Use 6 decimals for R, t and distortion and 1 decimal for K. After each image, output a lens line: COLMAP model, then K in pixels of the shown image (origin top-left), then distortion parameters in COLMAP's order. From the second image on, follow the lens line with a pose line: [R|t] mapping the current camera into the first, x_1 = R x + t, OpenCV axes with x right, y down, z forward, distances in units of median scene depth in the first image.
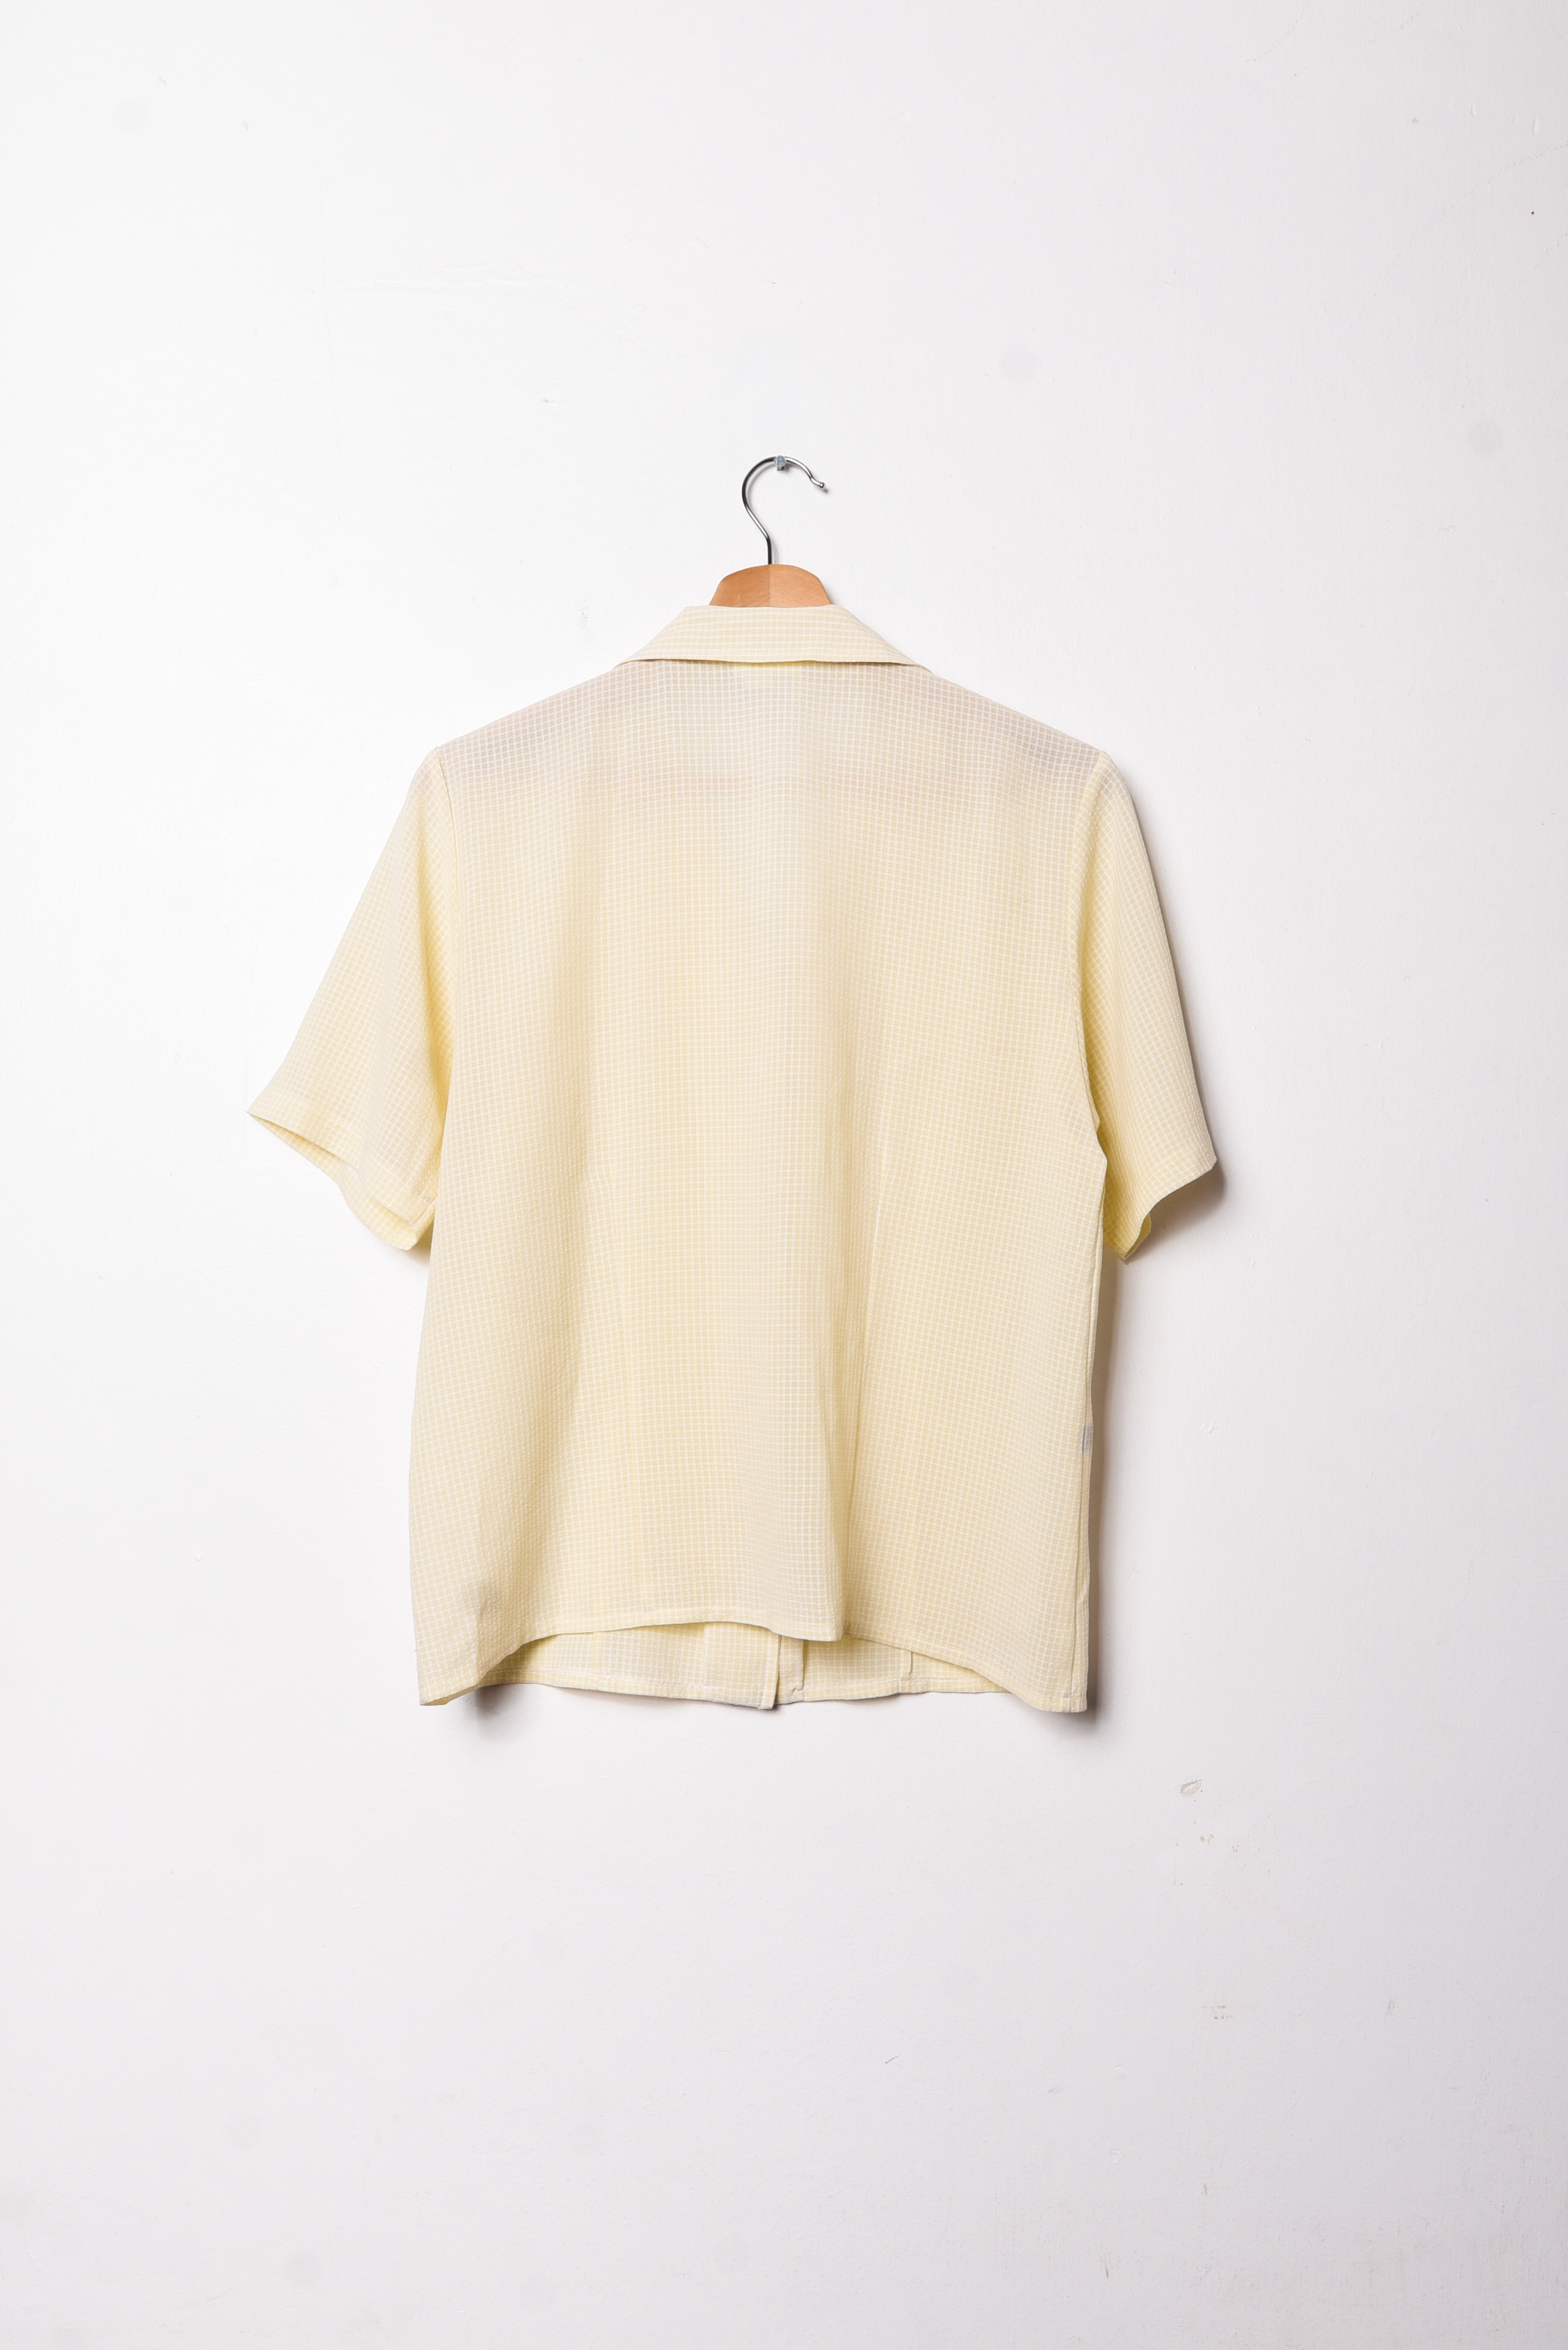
lens RADIAL K [[1258.9, 0, 784.0], [0, 1258.9, 1175.0], [0, 0, 1]] dist [-0.025513, 0.001296]
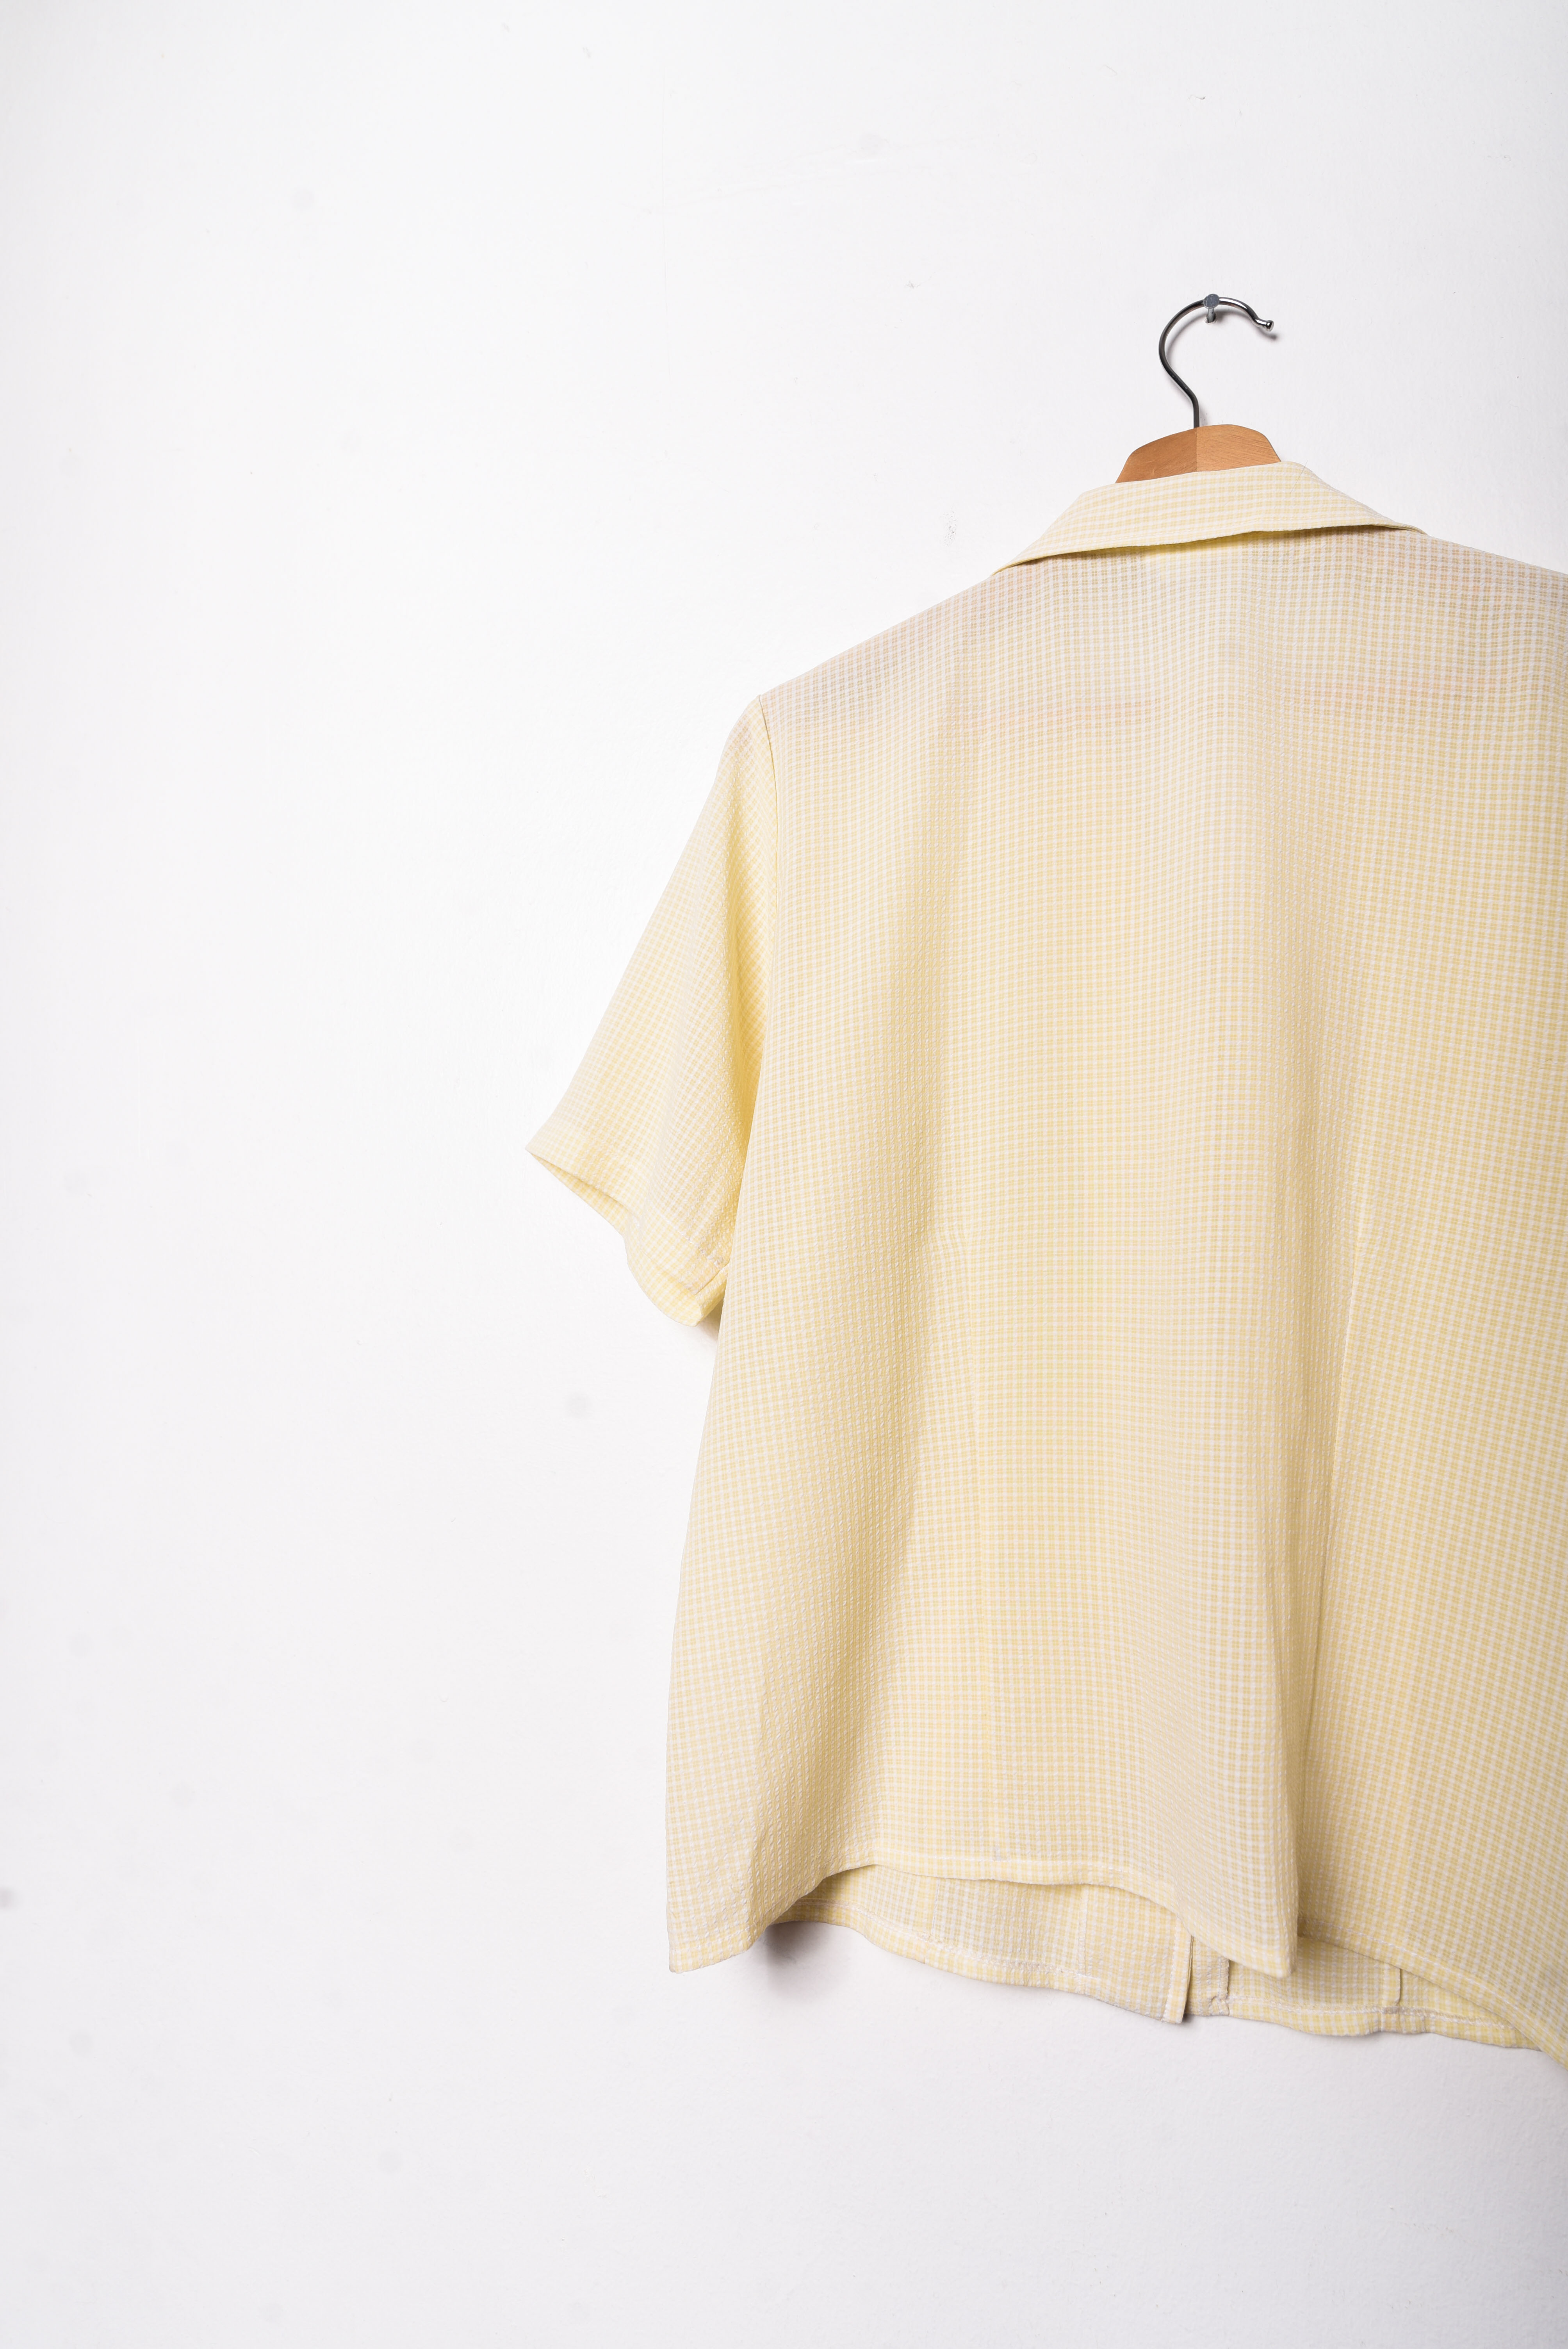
lens RADIAL K [[1502.2, 0, 747.1], [0, 1502.2, 1185.1], [0, 0, 1]] dist [-0.011016, -0.002932]
pose [[0.957274, 0.013876, -0.288850, -0.006361], [-0.024350, 0.999169, -0.032698, 0.002896], [0.288156, 0.038334, 0.956816, 0.134764]]
